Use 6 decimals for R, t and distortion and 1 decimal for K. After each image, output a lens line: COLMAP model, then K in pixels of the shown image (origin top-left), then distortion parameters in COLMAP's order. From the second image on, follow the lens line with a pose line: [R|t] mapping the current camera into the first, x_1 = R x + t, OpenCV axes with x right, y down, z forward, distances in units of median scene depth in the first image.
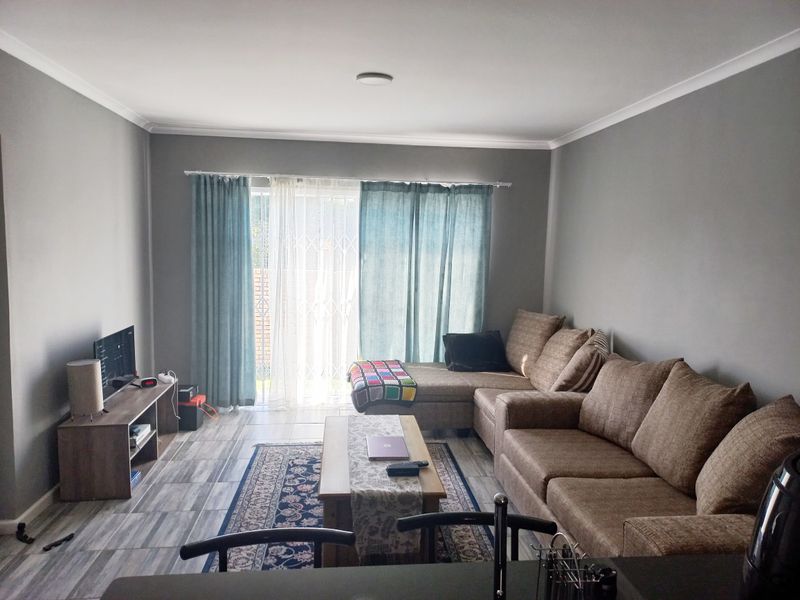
lens RADIAL K [[569.3, 0, 400.0], [0, 569.3, 300.0], [0, 0, 1]] dist [0.005881, 0.005003]
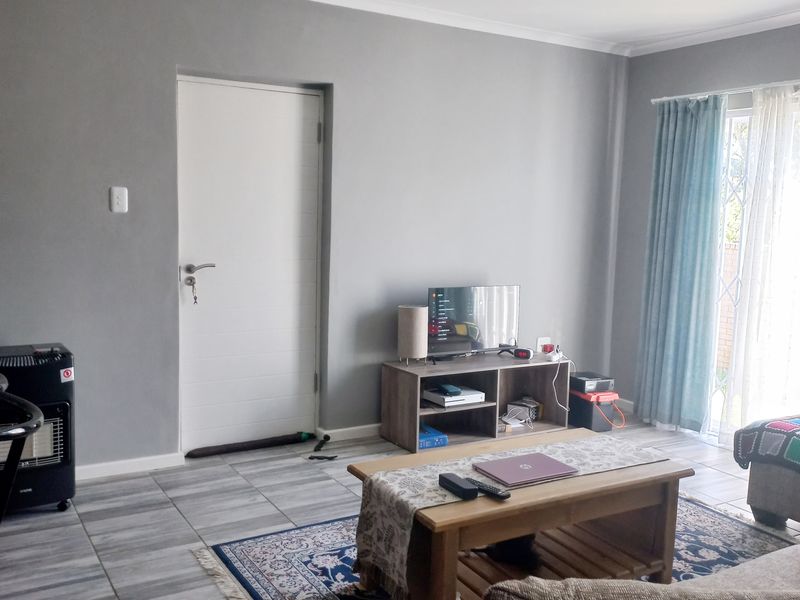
lens RADIAL K [[766.4, 0, 400.0], [0, 766.4, 300.0], [0, 0, 1]] dist [0.012926, 0.011603]
pose [[0.414469, 0.099708, -0.904585, 0.473558], [-0.112895, 0.991935, 0.057609, 0.018421], [0.903034, 0.078246, 0.422383, 0.316707]]
